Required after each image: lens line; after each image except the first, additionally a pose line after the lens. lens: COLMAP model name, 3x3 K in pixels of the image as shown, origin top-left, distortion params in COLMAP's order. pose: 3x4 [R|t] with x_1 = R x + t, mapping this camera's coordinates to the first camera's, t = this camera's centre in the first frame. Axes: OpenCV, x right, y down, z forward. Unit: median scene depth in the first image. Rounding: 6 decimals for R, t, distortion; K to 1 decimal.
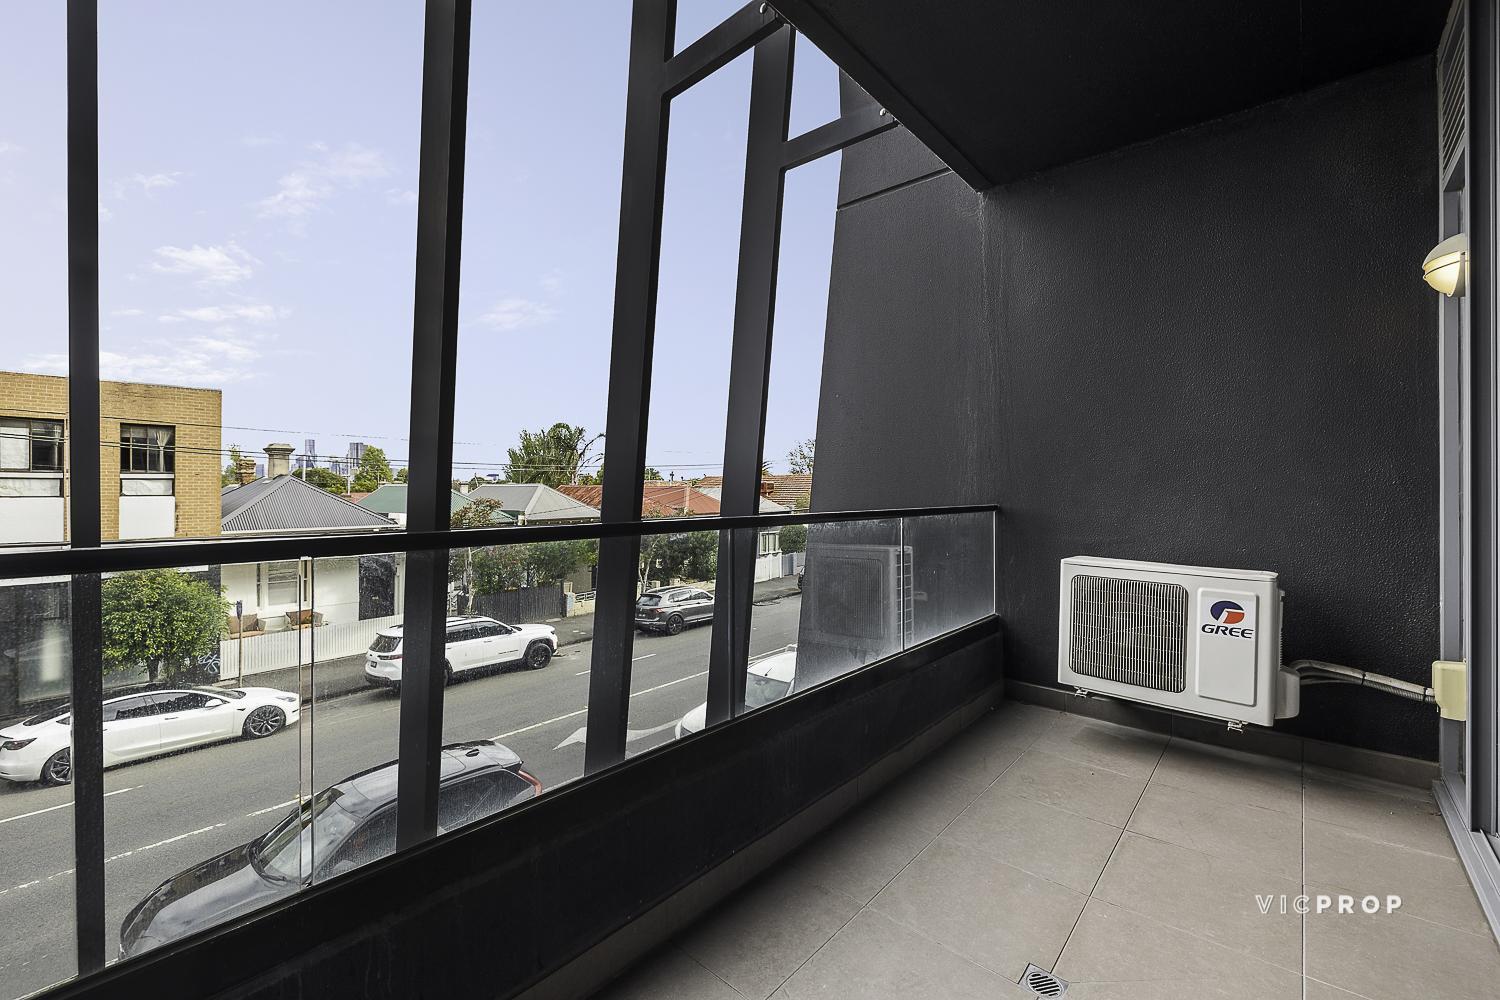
lens RADIAL K [[640.2, 0, 747.0], [0, 640.2, 491.9], [0, 0, 1]] dist [-0.004348, 0.000483]
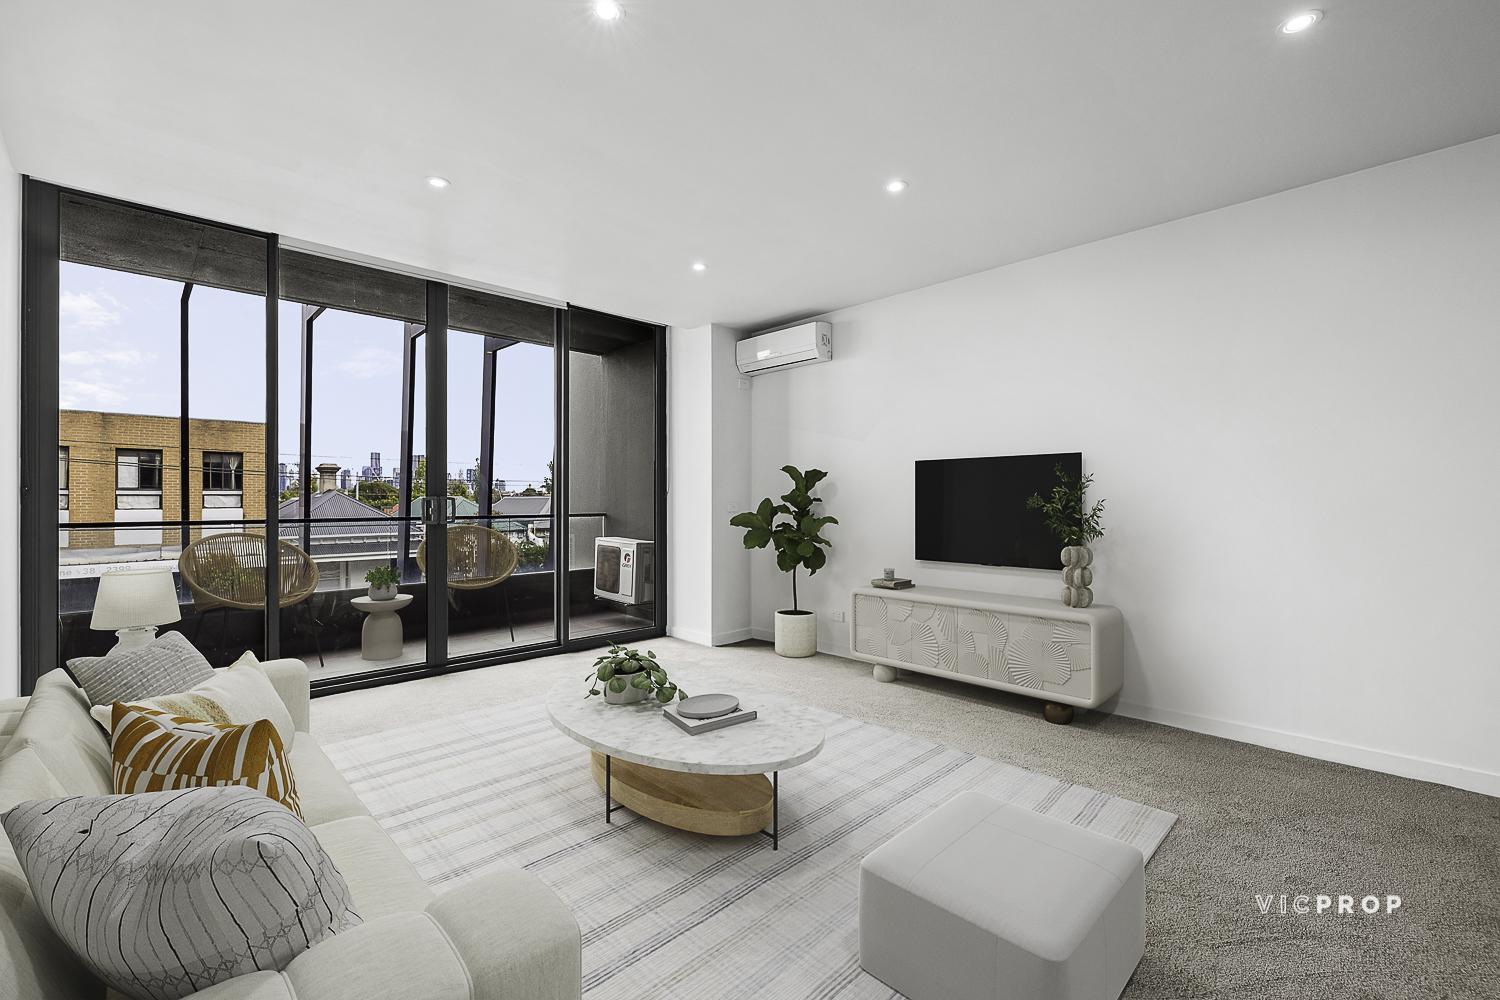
lens RADIAL K [[640.2, 0, 754.4], [0, 640.2, 504.5], [0, 0, 1]] dist [-0.004348, 0.000483]
pose [[0.997723, -0.003740, -0.067348, 0.227905], [0.004165, 0.999972, 0.006164, -0.004177], [0.067323, -0.006430, 0.997710, -0.224315]]
